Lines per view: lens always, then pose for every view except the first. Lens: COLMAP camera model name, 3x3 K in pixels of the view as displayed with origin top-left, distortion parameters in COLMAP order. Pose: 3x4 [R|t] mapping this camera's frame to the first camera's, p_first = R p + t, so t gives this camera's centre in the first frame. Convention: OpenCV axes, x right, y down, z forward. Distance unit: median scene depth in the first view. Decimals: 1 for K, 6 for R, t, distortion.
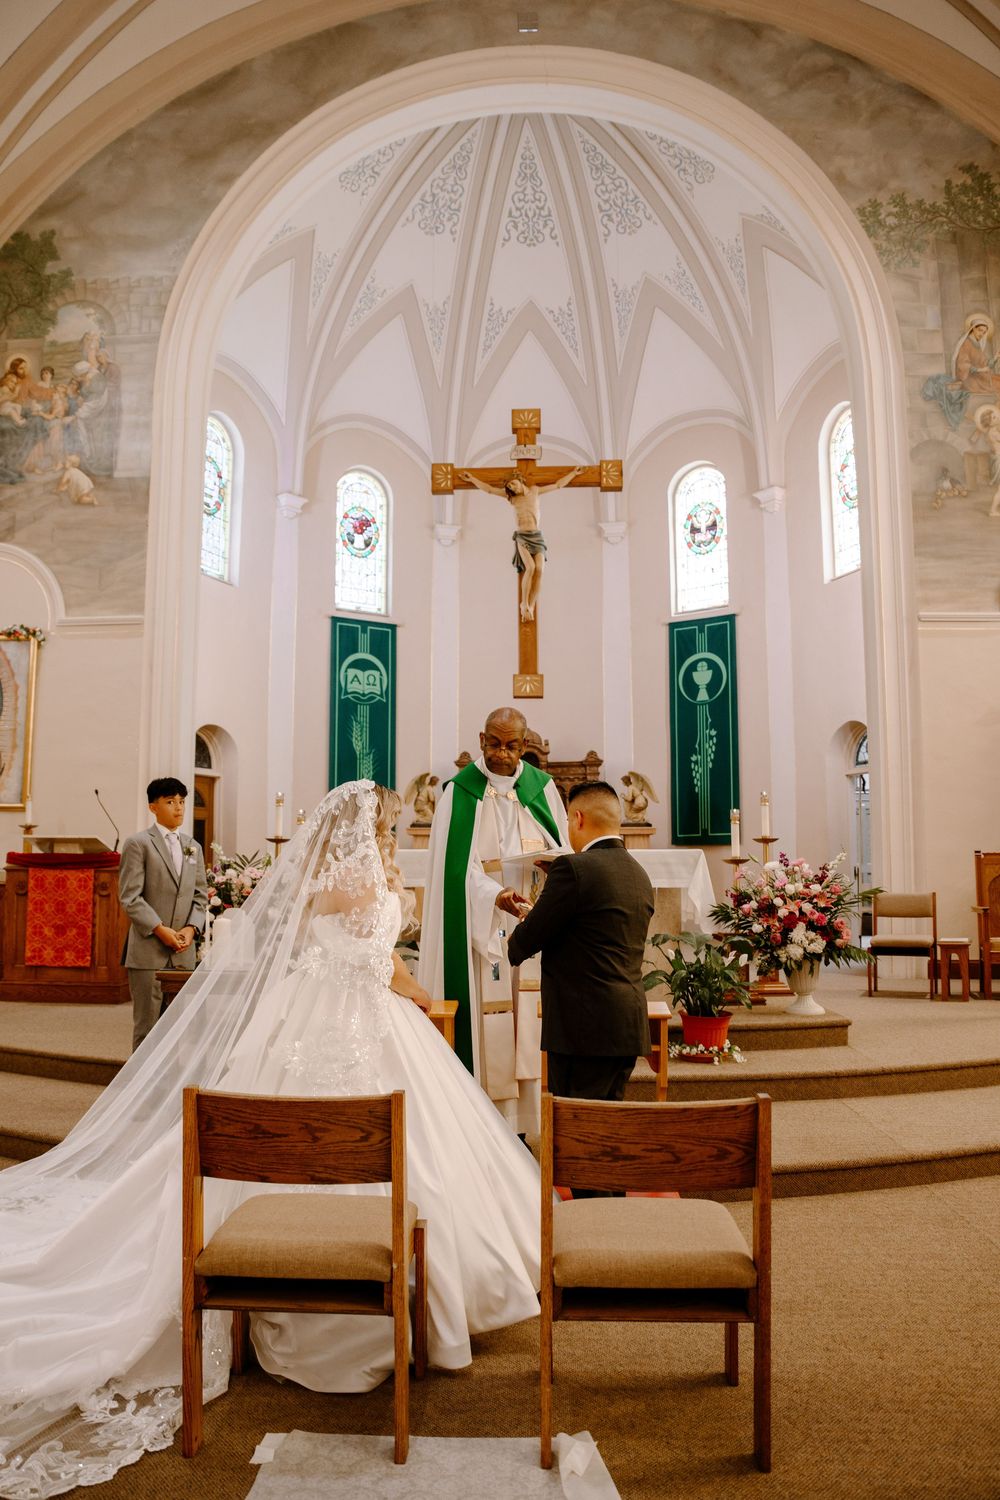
lens RADIAL K [[1077.4, 0, 497.8], [0, 1077.4, 763.1], [0, 0, 1]] dist [-0.132236, 0.099565]
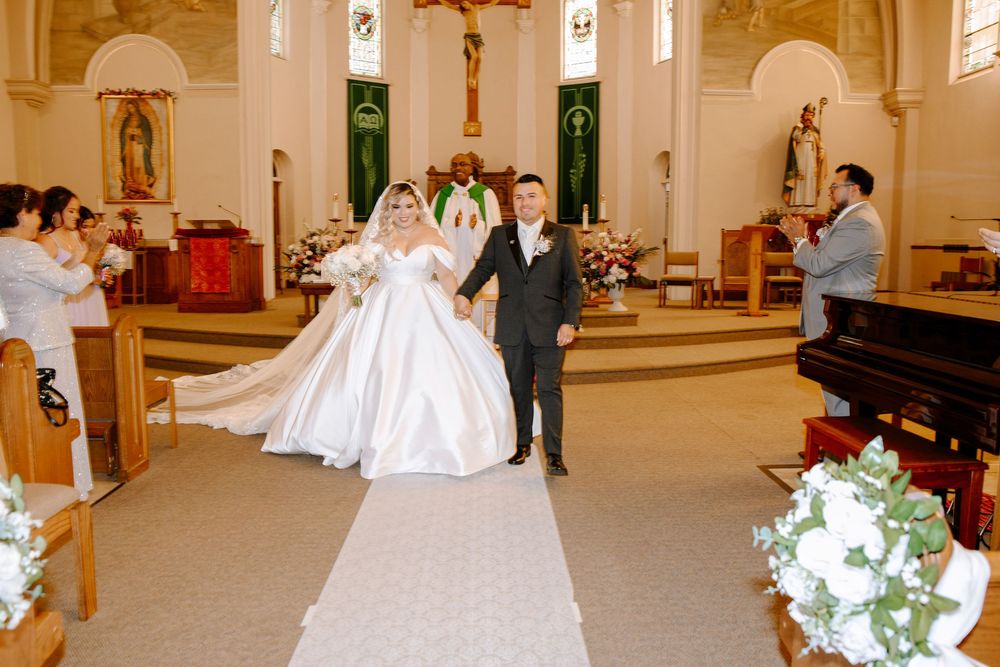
lens RADIAL K [[709.5, 0, 500.4], [0, 709.5, 305.3], [0, 0, 1]] dist [-0.104083, 0.080644]
pose [[0.997306, -0.004916, 0.073190, -0.010905], [-0.009084, 0.981795, 0.189727, -0.010250], [-0.072791, -0.189881, 0.979105, -0.142022]]
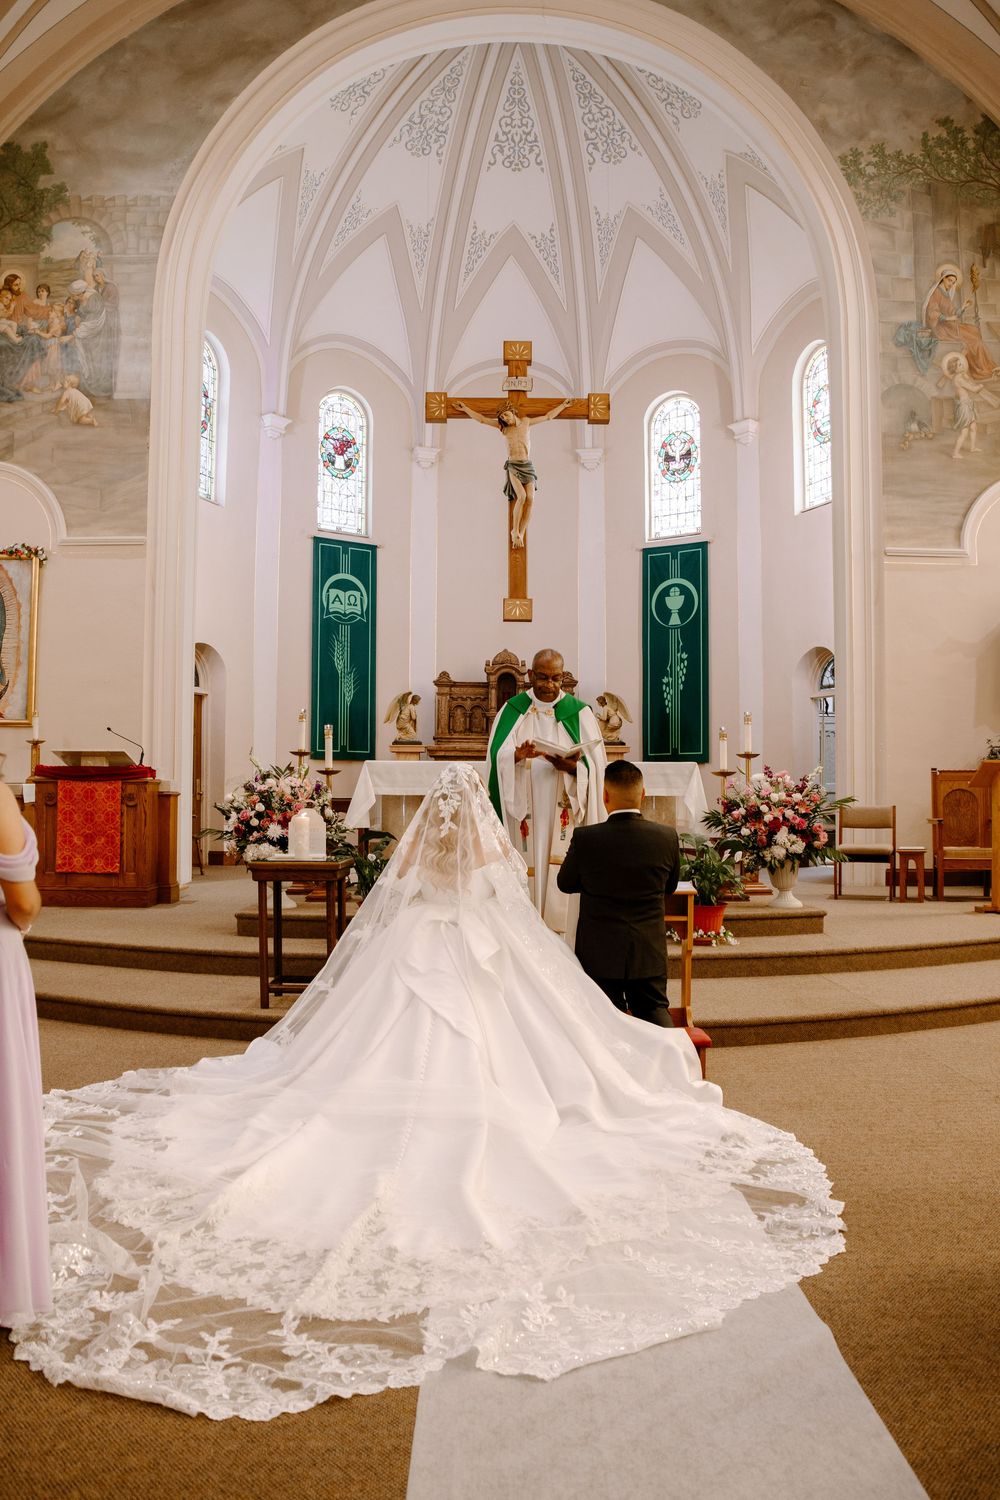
lens RADIAL K [[1091.2, 0, 529.3], [0, 1091.2, 753.2], [0, 0, 1]] dist [-0.129711, 0.097800]
pose [[0.997320, 0.005163, 0.072984, -0.038332], [-0.009844, 0.997906, 0.063923, 0.000040], [-0.072501, -0.064470, 0.995283, -0.068757]]
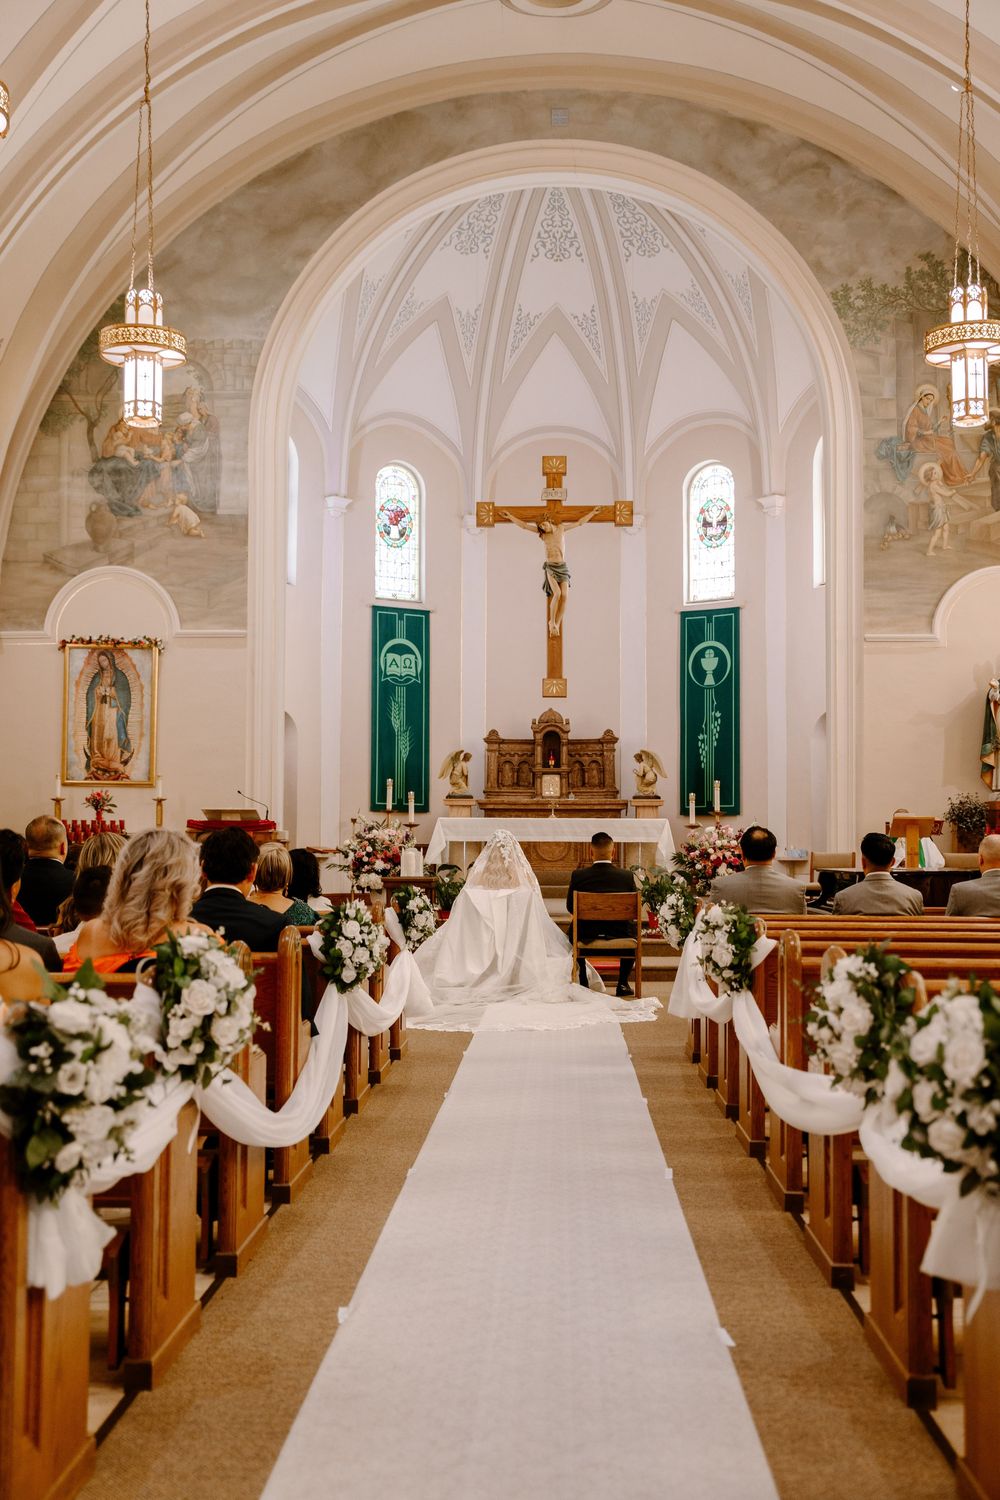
lens RADIAL K [[1348.6, 0, 522.0], [0, 1348.6, 777.2], [0, 0, 1]] dist [0.011022, 0.003238]
pose [[0.999864, 0.005203, 0.015640, -0.034443], [-0.005968, 0.998767, 0.049291, -0.046339], [-0.015365, -0.049377, 0.998662, -0.586046]]
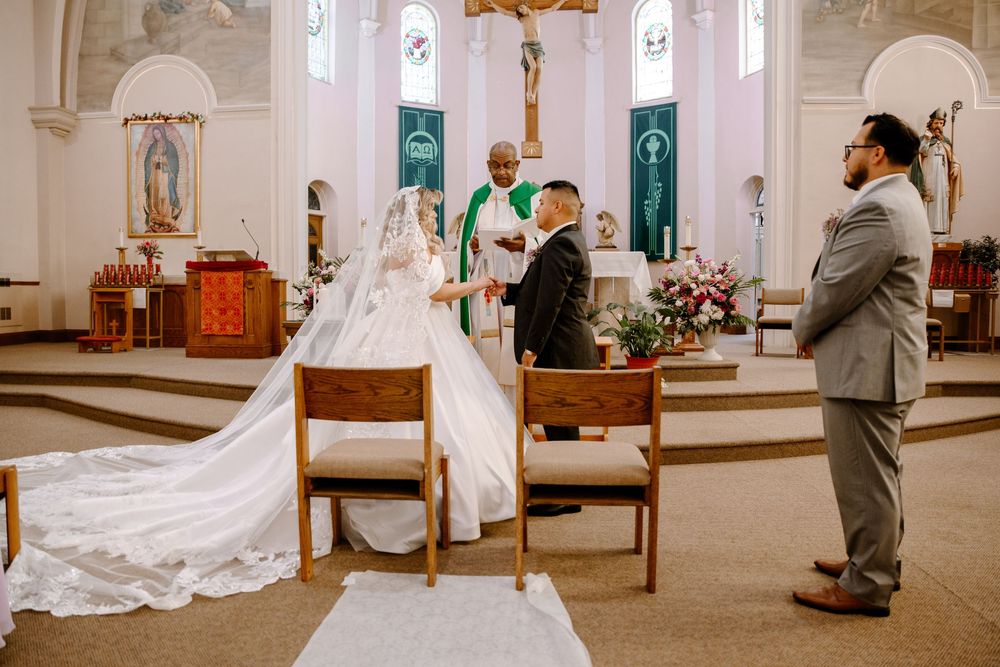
lens RADIAL K [[727.5, 0, 489.4], [0, 727.5, 321.3], [0, 0, 1]] dist [-0.129711, 0.097800]
pose [[0.999315, 0.000851, -0.037009, 0.007294], [0.004597, 0.989141, 0.146896, 0.015720], [0.036732, -0.146966, 0.988459, -0.011603]]
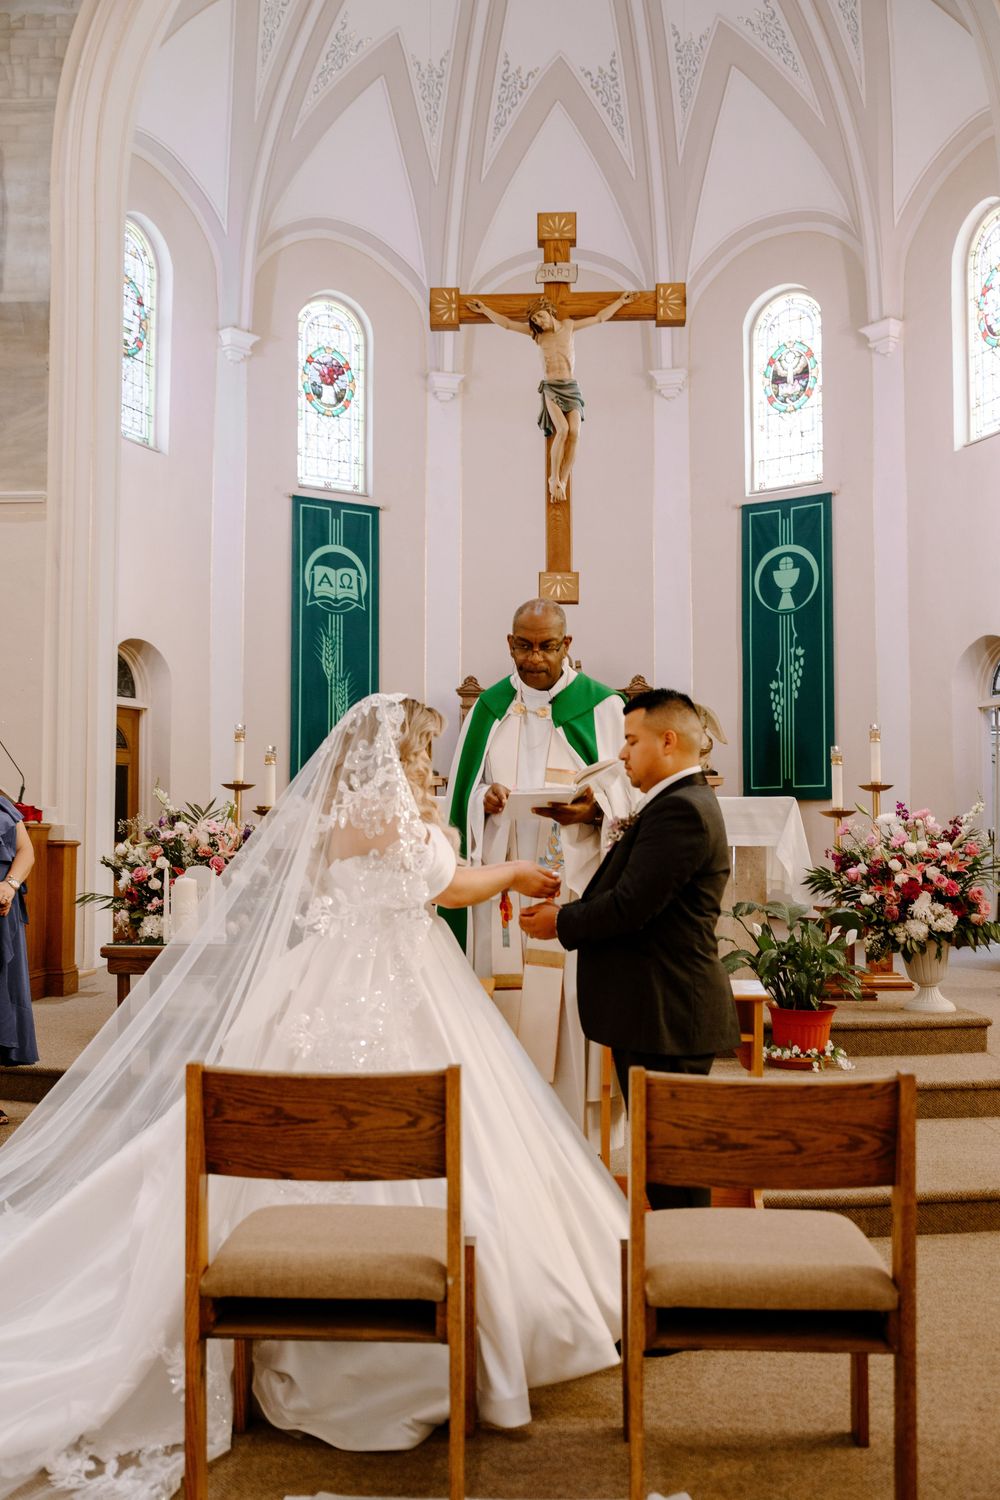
lens RADIAL K [[1435.6, 0, 501.5], [0, 1435.6, 764.8], [0, 0, 1]] dist [-0.060414, 0.138044]
pose [[0.999997, 0.001493, -0.001891, -0.010164], [-0.001401, 0.998864, 0.047637, 0.005051], [0.001960, -0.047634, 0.998863, -0.014740]]
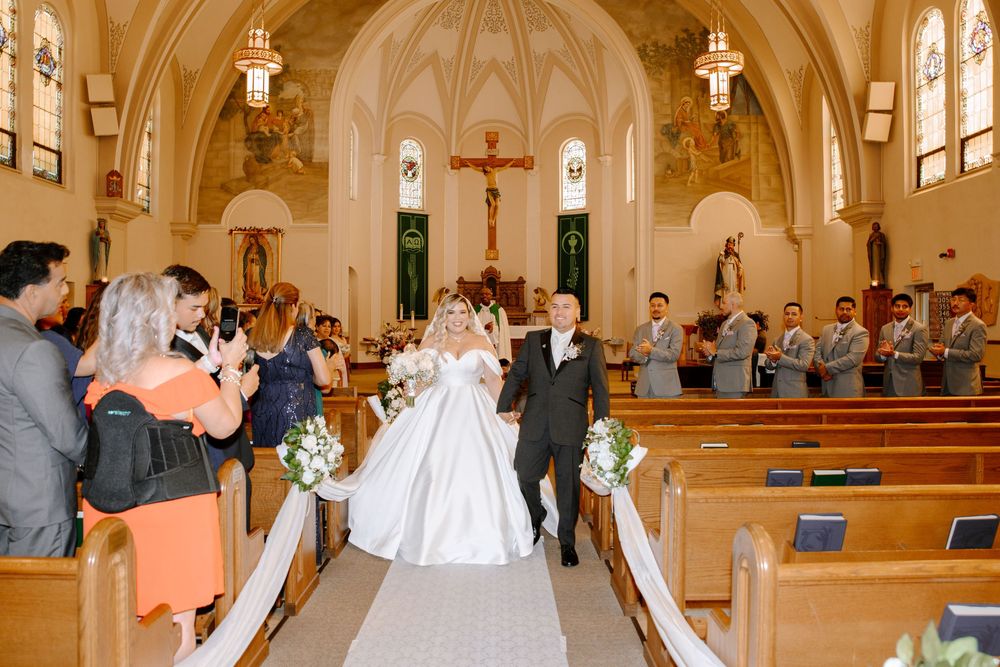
lens RADIAL K [[654.7, 0, 501.1], [0, 654.7, 320.8], [0, 0, 1]] dist [-0.058258, 0.001147]
pose [[0.998785, 0.003343, 0.049173, -0.022983], [-0.007364, 0.996619, 0.081835, -0.045786], [-0.048733, -0.082098, 0.995432, -0.456845]]
